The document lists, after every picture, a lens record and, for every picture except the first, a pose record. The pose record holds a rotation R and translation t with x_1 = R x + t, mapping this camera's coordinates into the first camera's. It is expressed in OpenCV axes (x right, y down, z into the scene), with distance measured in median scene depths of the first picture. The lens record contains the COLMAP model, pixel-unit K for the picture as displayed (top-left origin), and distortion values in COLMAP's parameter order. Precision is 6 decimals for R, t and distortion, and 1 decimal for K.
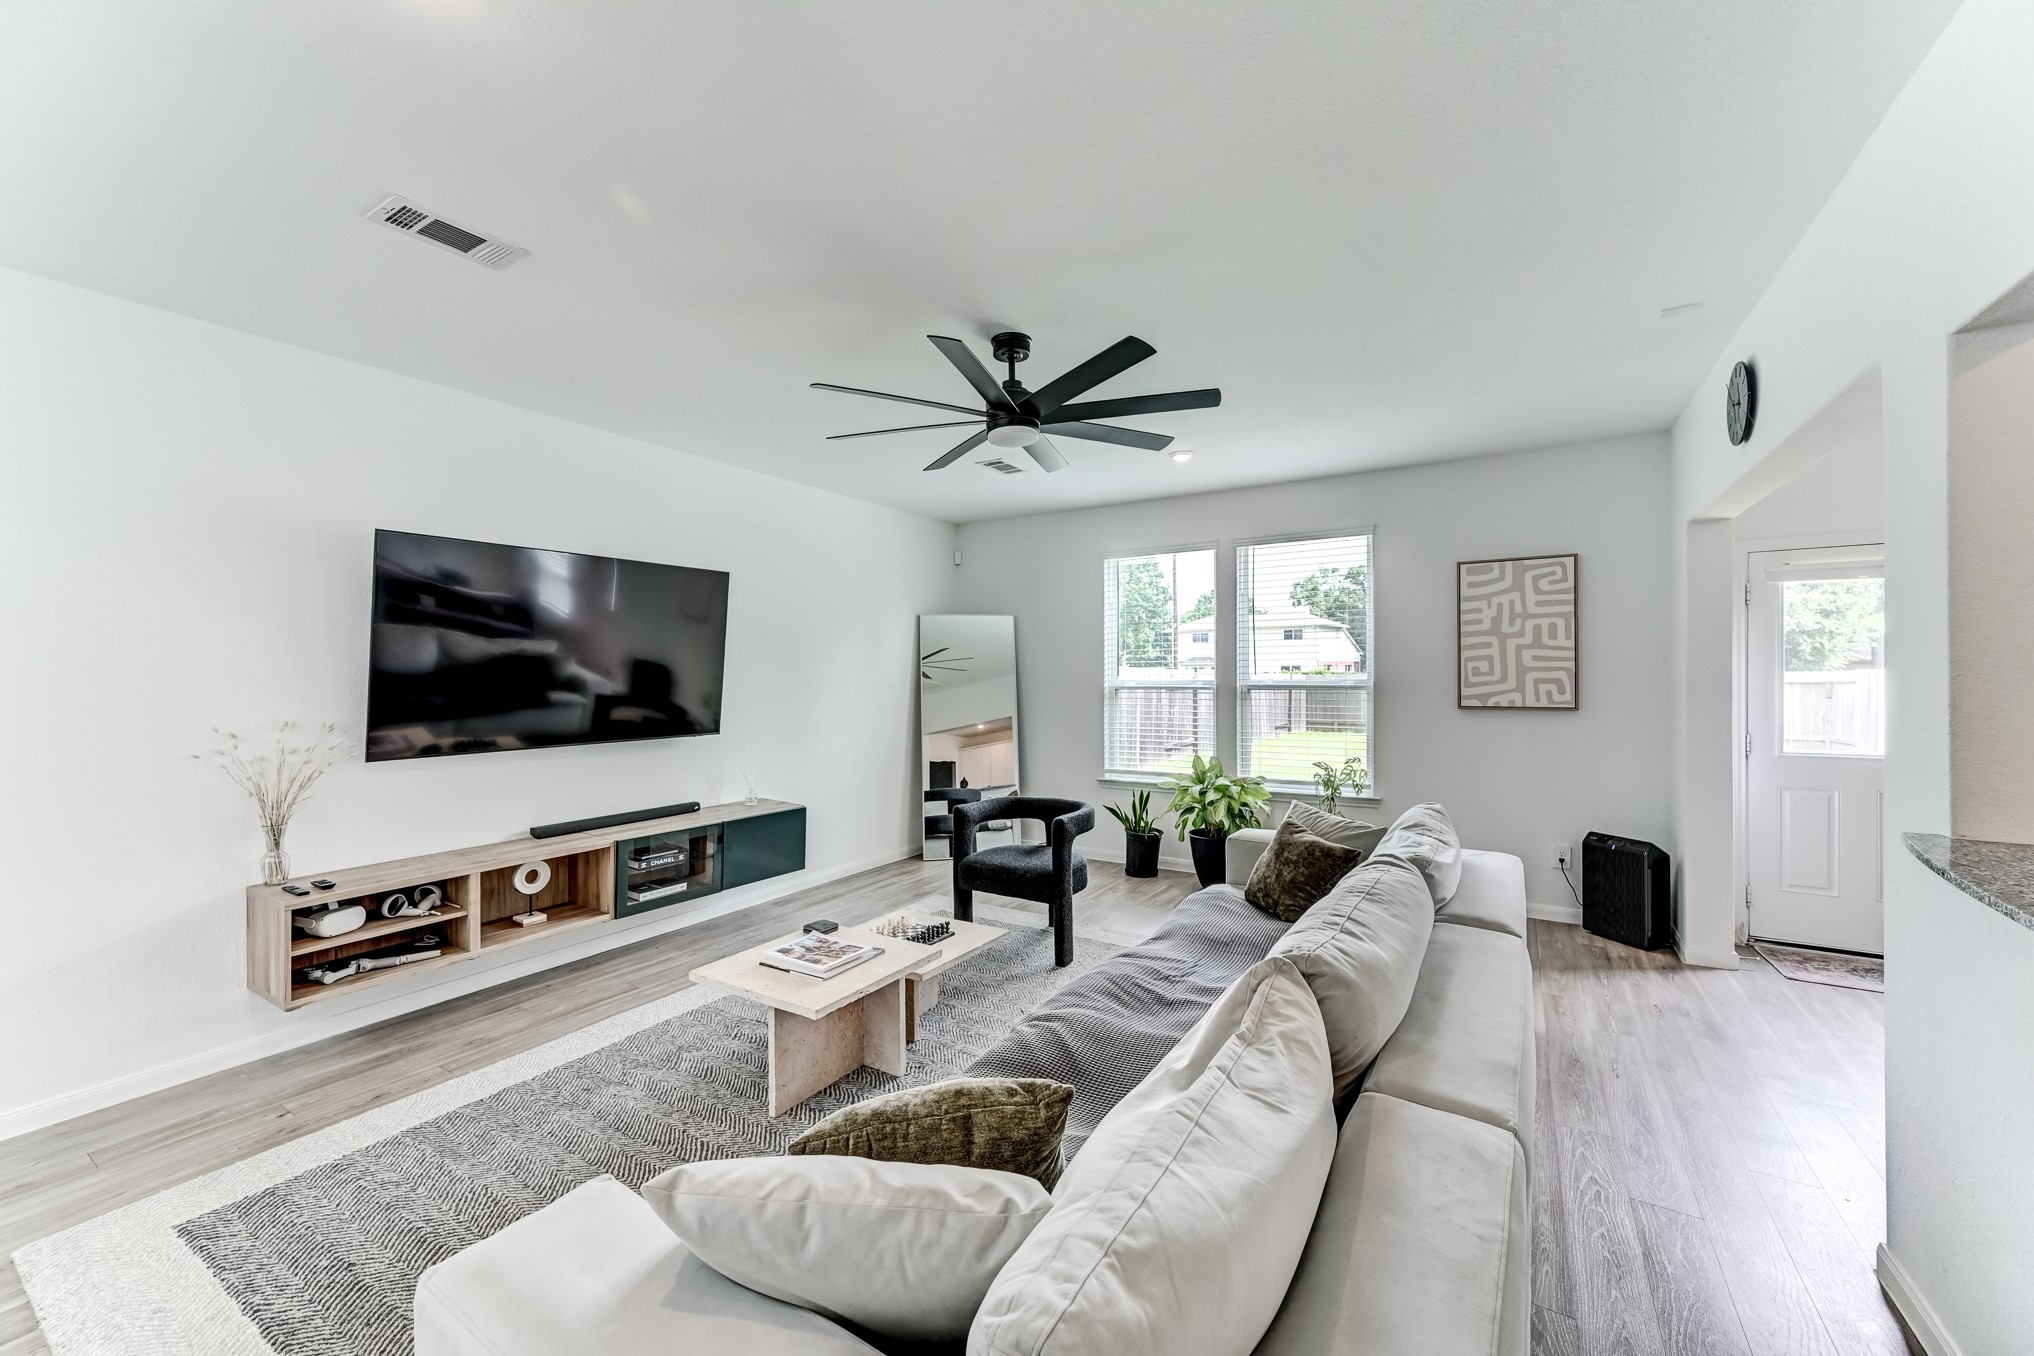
lens RADIAL K [[786.3, 0, 1017.0], [0, 786.3, 678.0], [0, 0, 1]] dist [0.003013, 0.000734]
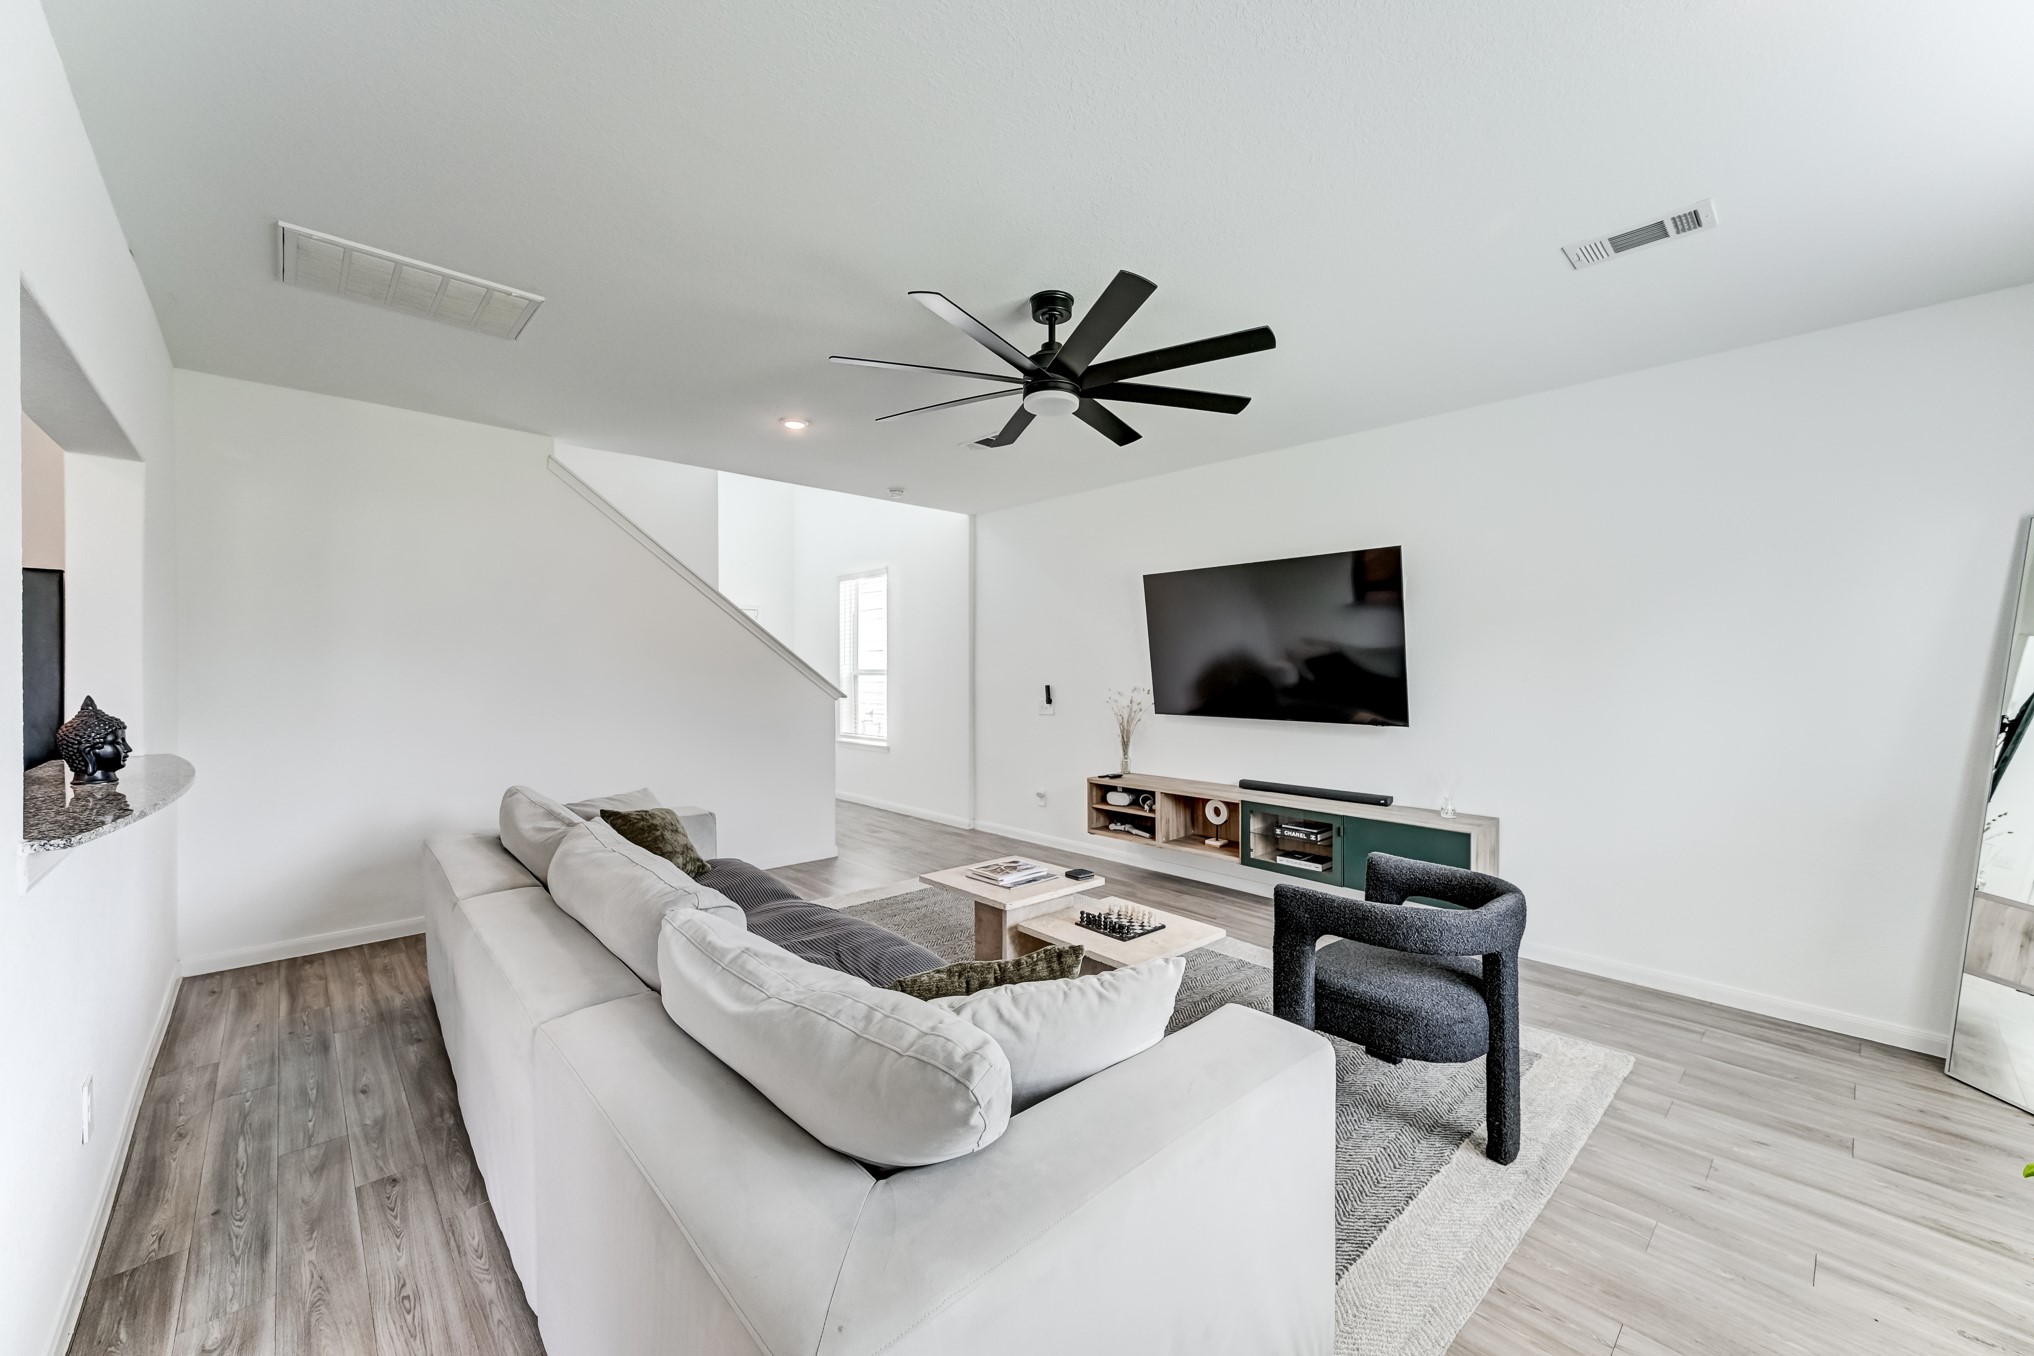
lens RADIAL K [[783.9, 0, 1013.7], [0, 783.9, 677.5], [0, 0, 1]] dist [0.007257, 0.000441]
pose [[-0.269853, 0.014194, -0.962797, 0.790022], [-0.003618, 0.999869, 0.015755, 0.002467], [0.962895, 0.007735, -0.269767, 1.054070]]
